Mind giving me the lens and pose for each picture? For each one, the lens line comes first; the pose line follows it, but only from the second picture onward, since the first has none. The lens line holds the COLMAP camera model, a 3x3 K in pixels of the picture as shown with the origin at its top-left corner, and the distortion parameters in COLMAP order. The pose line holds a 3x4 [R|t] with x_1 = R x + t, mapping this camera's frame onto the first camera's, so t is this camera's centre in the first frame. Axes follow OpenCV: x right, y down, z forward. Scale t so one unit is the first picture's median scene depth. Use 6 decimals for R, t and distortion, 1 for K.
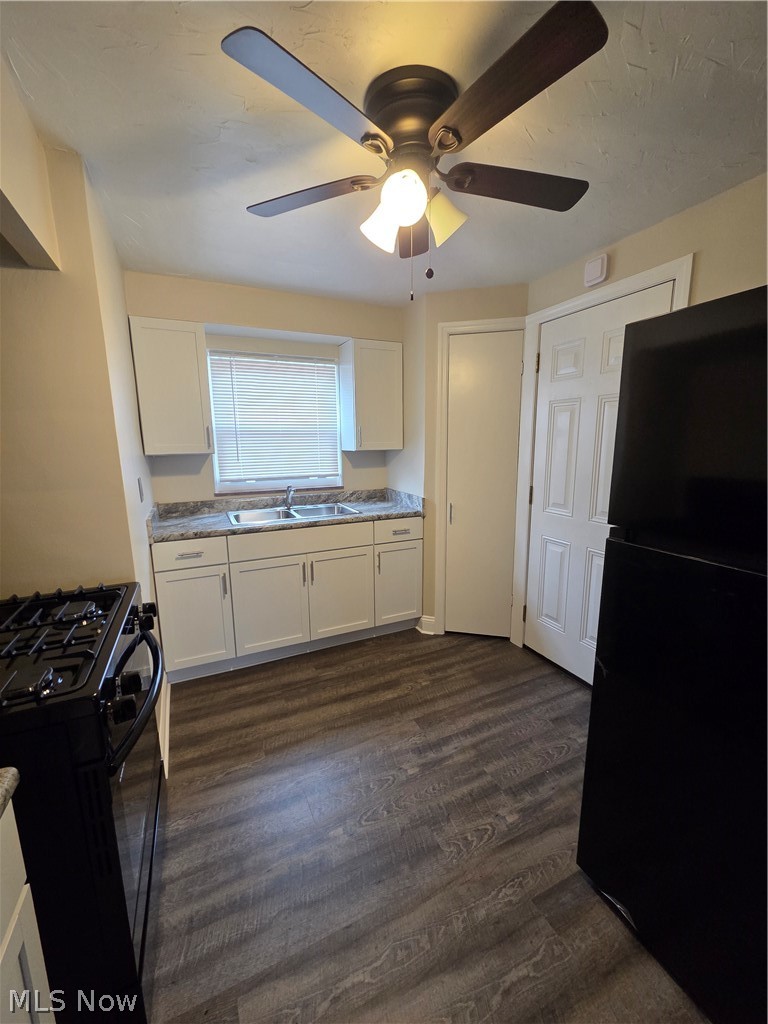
lens RADIAL K [[417.8, 0, 384.0], [0, 417.8, 513.3], [0, 0, 1]] dist [0.004743, -0.000911]
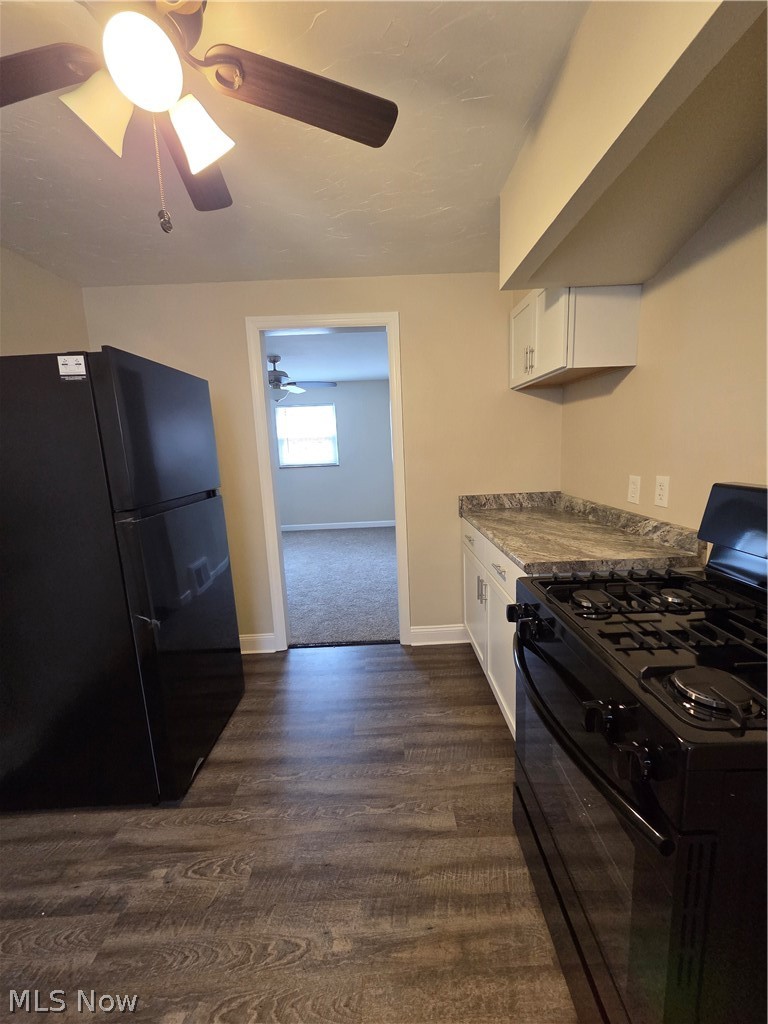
lens RADIAL K [[417.8, 0, 383.8], [0, 417.8, 510.3], [0, 0, 1]] dist [0.004743, -0.000911]
pose [[-0.908691, -0.019709, 0.417003, -0.560602], [0.121363, 0.943273, 0.309043, -0.231658], [-0.399438, 0.331434, -0.854752, 1.578975]]
